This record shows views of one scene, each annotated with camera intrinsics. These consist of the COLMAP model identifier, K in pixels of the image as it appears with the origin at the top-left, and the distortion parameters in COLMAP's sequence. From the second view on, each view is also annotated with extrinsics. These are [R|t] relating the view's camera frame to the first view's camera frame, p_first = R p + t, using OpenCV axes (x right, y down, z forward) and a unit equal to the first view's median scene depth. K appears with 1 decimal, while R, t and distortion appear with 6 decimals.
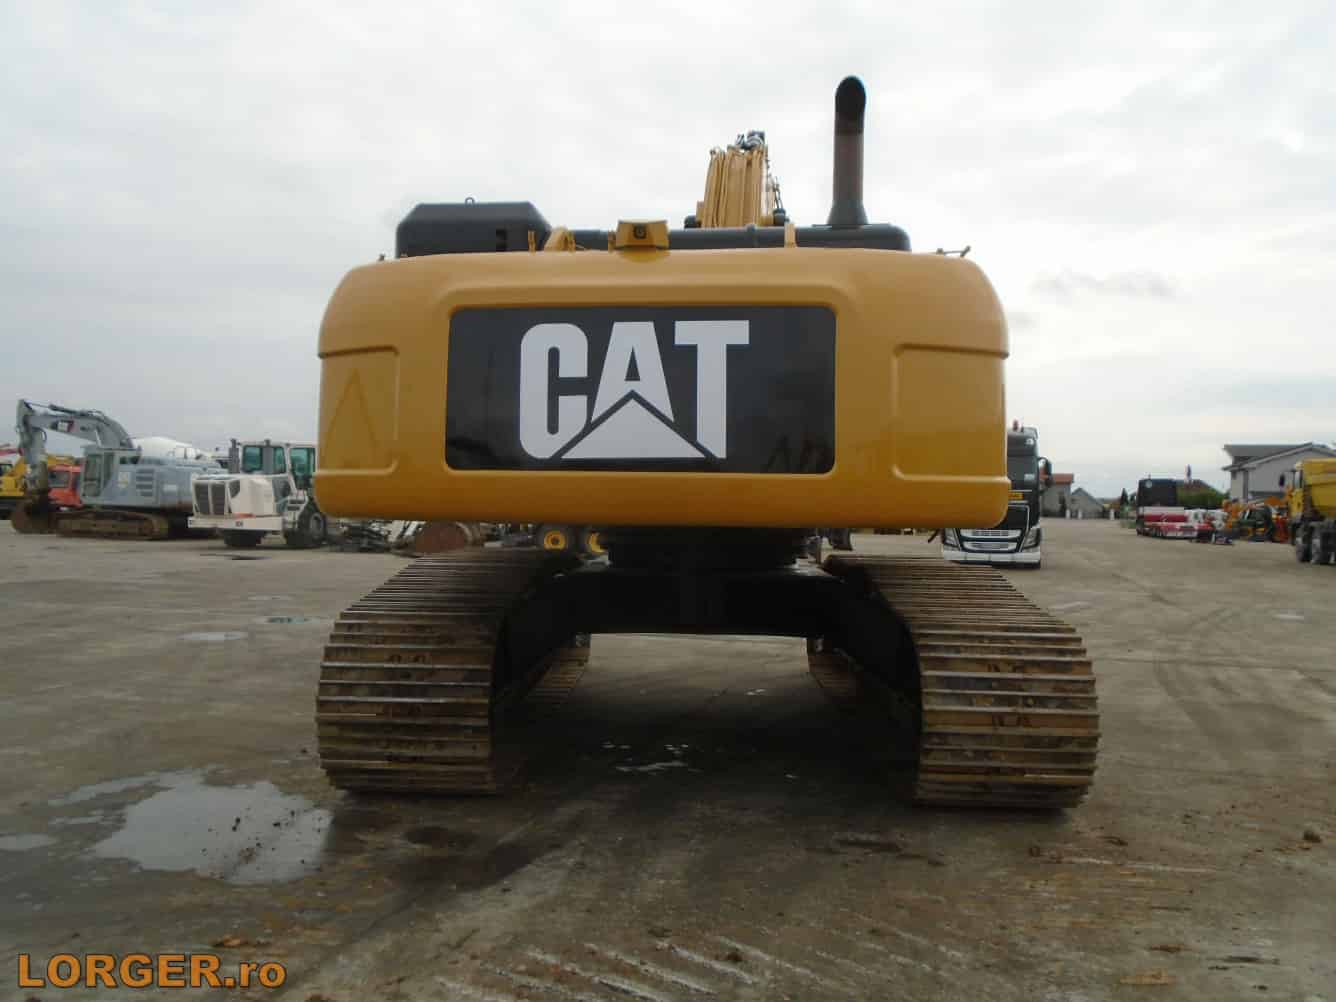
lens RADIAL K [[1037.8, 0, 667.8], [0, 1037.8, 567.4], [0, 0, 1]] dist [-0.007160, -0.002292]
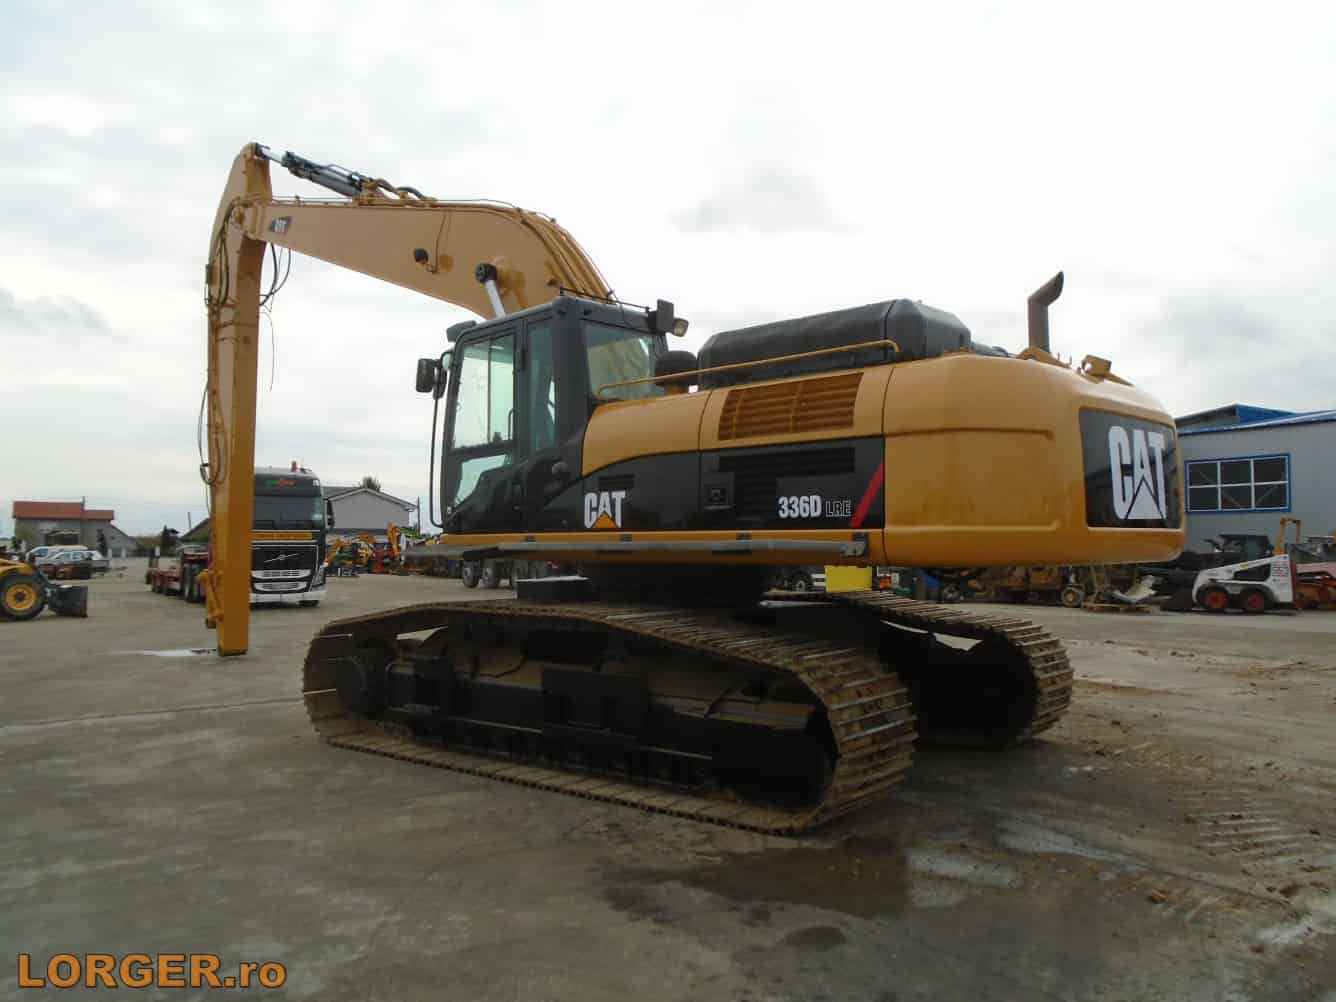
lens RADIAL K [[1056.0, 0, 668.0], [0, 1056.0, 501.0], [0, 0, 1]] dist [-0.021125, -0.001985]
pose [[0.599493, 0.017325, 0.800193, -0.277071], [0.061414, 0.995822, -0.067571, -0.011156], [-0.798020, 0.089652, 0.595925, 0.101627]]
